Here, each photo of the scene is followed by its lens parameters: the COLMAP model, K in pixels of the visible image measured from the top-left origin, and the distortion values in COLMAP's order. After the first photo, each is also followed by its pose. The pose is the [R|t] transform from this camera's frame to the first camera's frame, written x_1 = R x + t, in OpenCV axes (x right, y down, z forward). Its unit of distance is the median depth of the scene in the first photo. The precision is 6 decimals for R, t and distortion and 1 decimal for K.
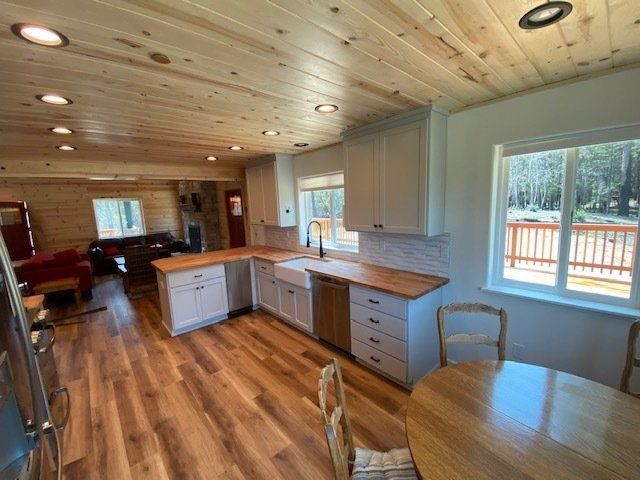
lens RADIAL K [[263.8, 0, 325.0], [0, 263.8, 245.9], [0, 0, 1]] dist [-0.013171, -0.005829]
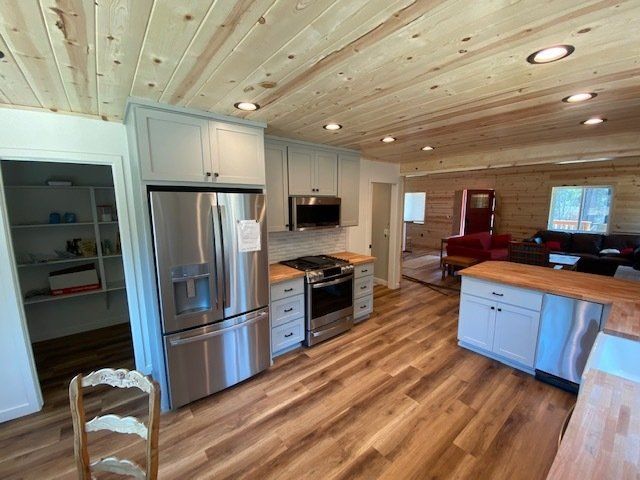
lens RADIAL K [[263.8, 0, 317.7], [0, 263.8, 242.2], [0, 0, 1]] dist [-0.013171, -0.005829]
pose [[-0.065670, 0.194287, -0.978744, 0.306935], [-0.154005, 0.967135, 0.202316, -0.120794], [0.985885, 0.164018, -0.033590, 0.593649]]
